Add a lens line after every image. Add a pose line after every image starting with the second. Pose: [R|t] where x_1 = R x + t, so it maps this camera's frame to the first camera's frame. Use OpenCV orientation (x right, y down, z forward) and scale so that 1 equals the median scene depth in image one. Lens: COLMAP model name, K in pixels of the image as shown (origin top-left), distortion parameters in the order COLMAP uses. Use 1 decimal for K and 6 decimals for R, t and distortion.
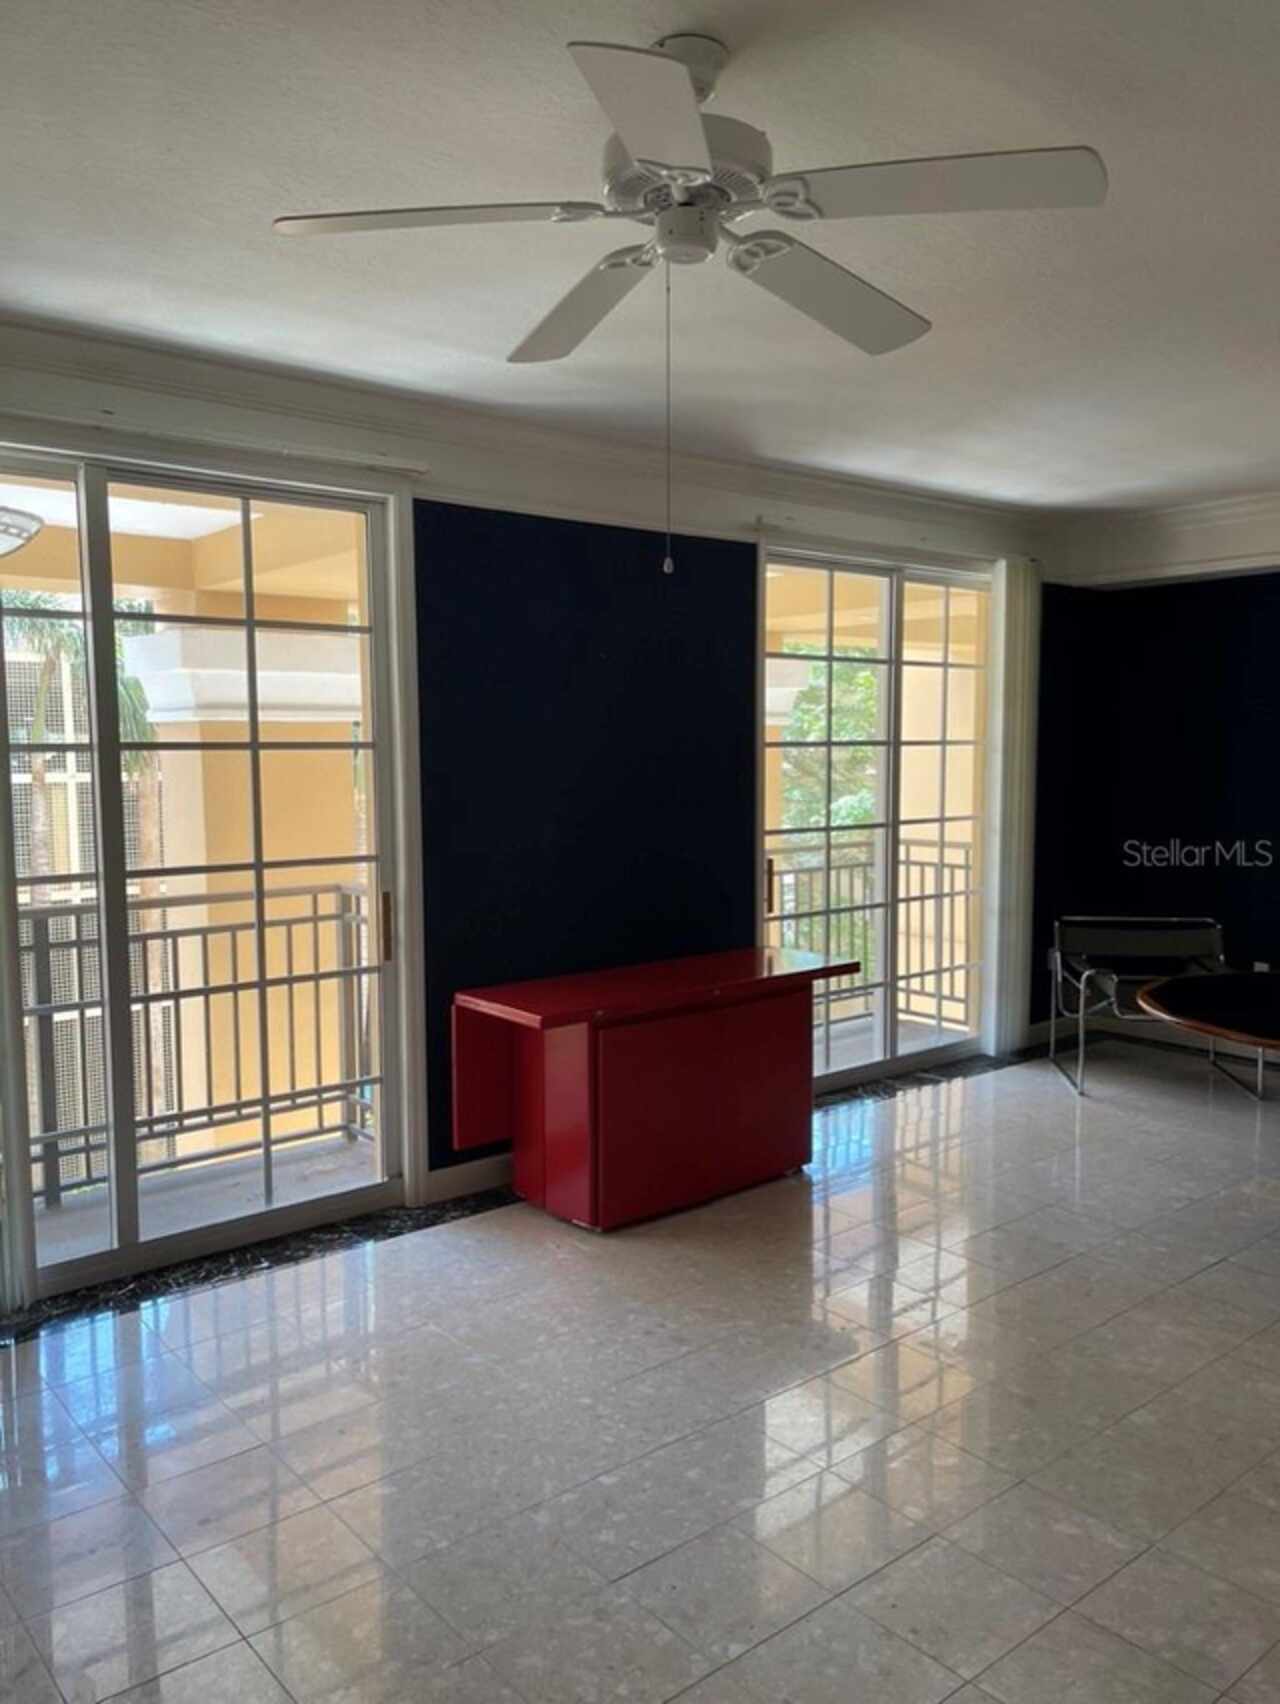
lens RADIAL K [[1292.9, 0, 648.7], [0, 1292.9, 851.8], [0, 0, 1]] dist [0.038611, -0.025684]
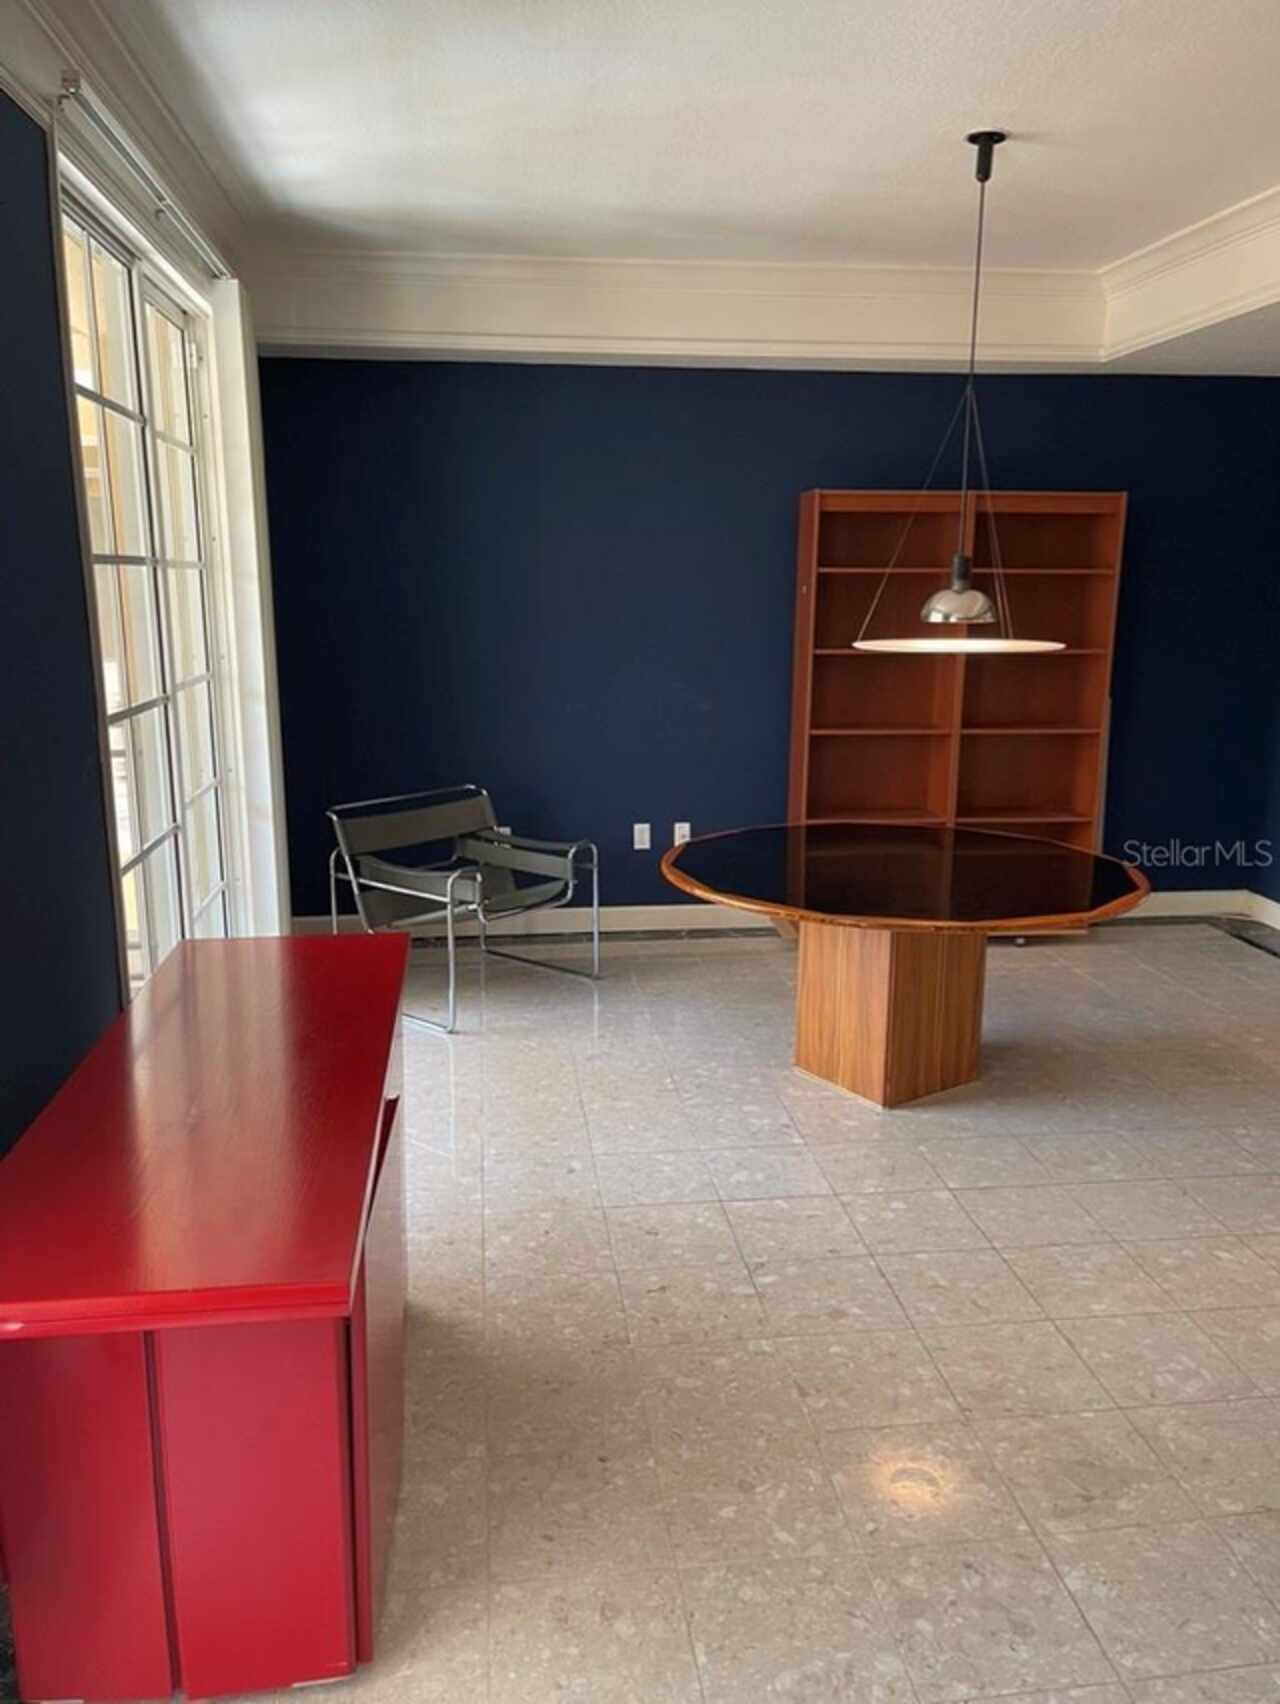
lens RADIAL K [[1292.9, 0, 625.4], [0, 1292.9, 863.5], [0, 0, 1]] dist [0.038611, -0.025684]
pose [[0.537767, -0.179765, 0.823706, -0.217301], [0.061722, 0.982777, 0.174184, -0.038509], [-0.840831, -0.042829, 0.539600, 0.471928]]
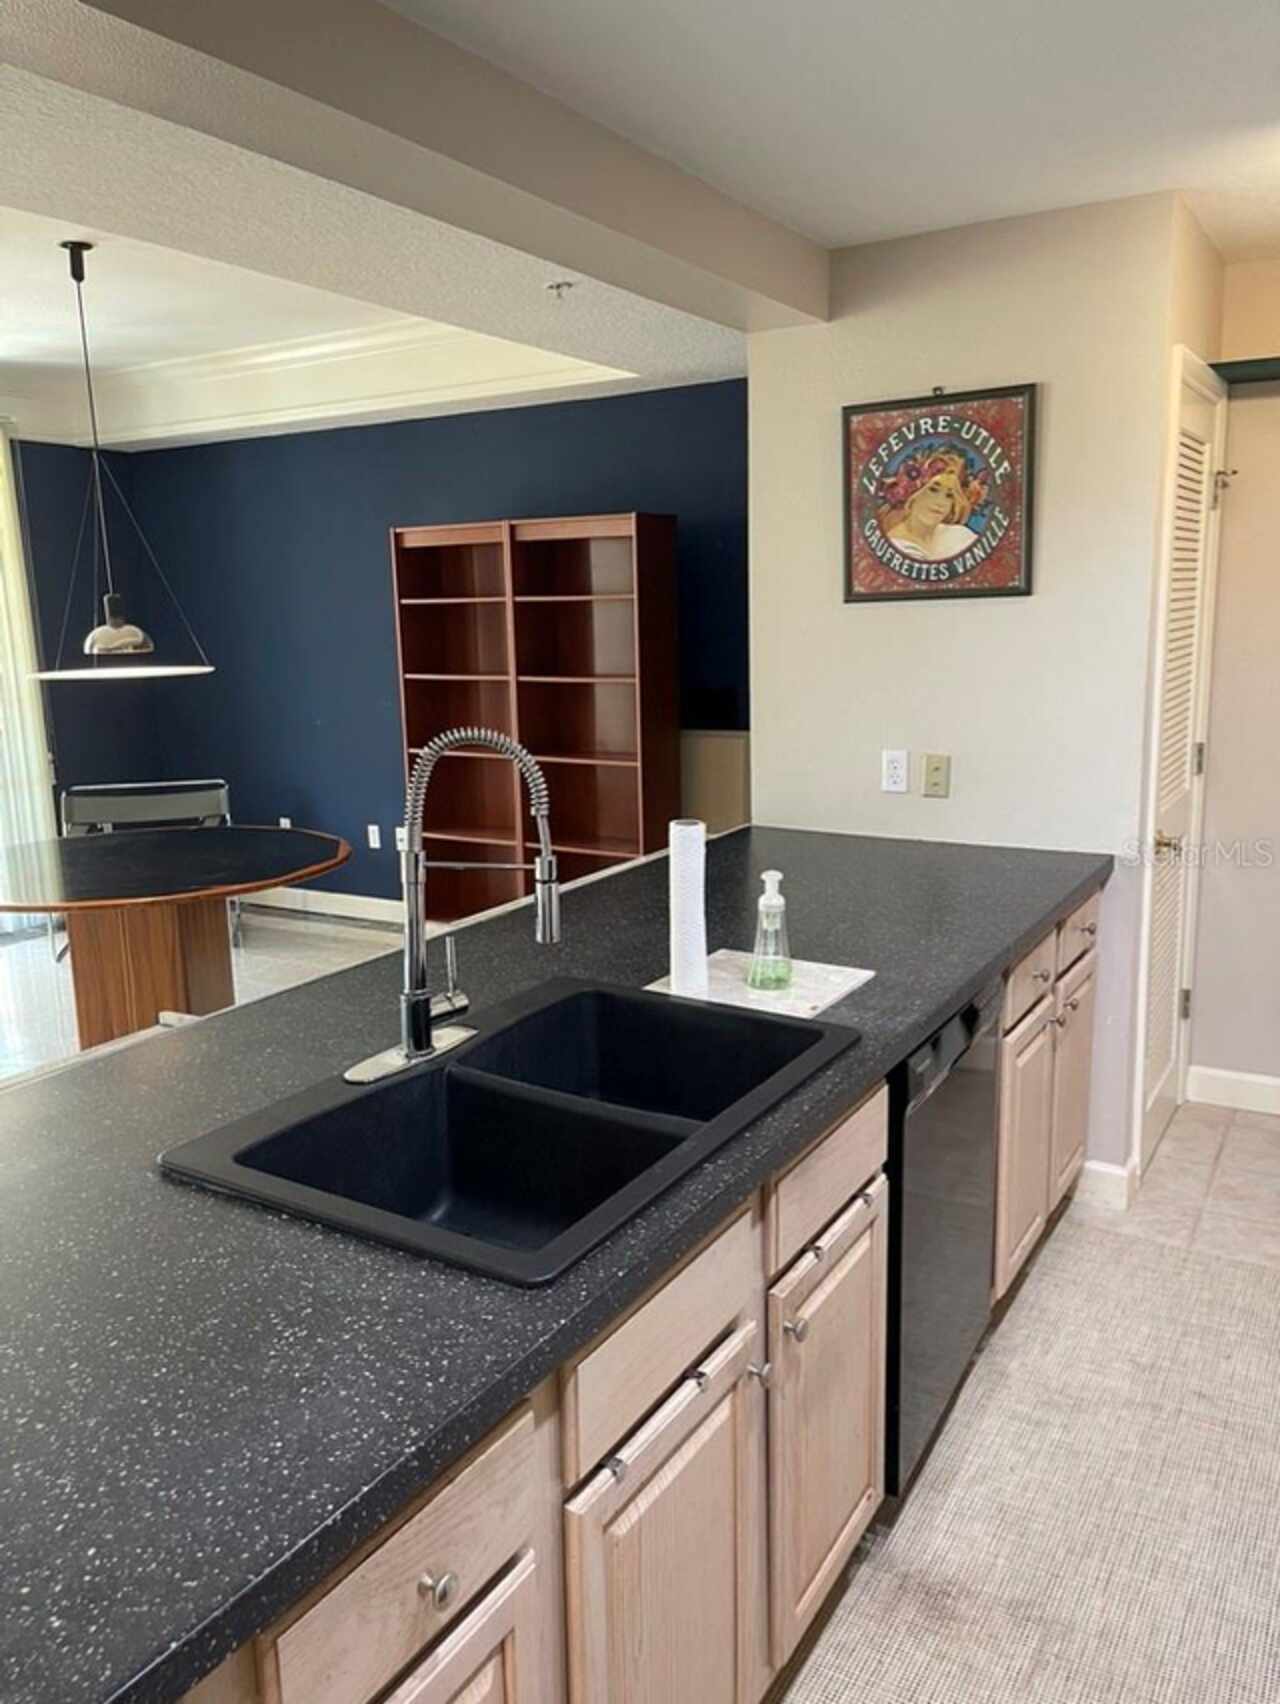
lens RADIAL K [[1292.9, 0, 637.2], [0, 1292.9, 846.7], [0, 0, 1]] dist [0.038611, -0.025684]
pose [[0.938842, -0.084766, 0.333751, 0.400849], [0.049673, 0.992429, 0.112328, 0.004939], [-0.340745, -0.088880, 0.935945, -0.085389]]
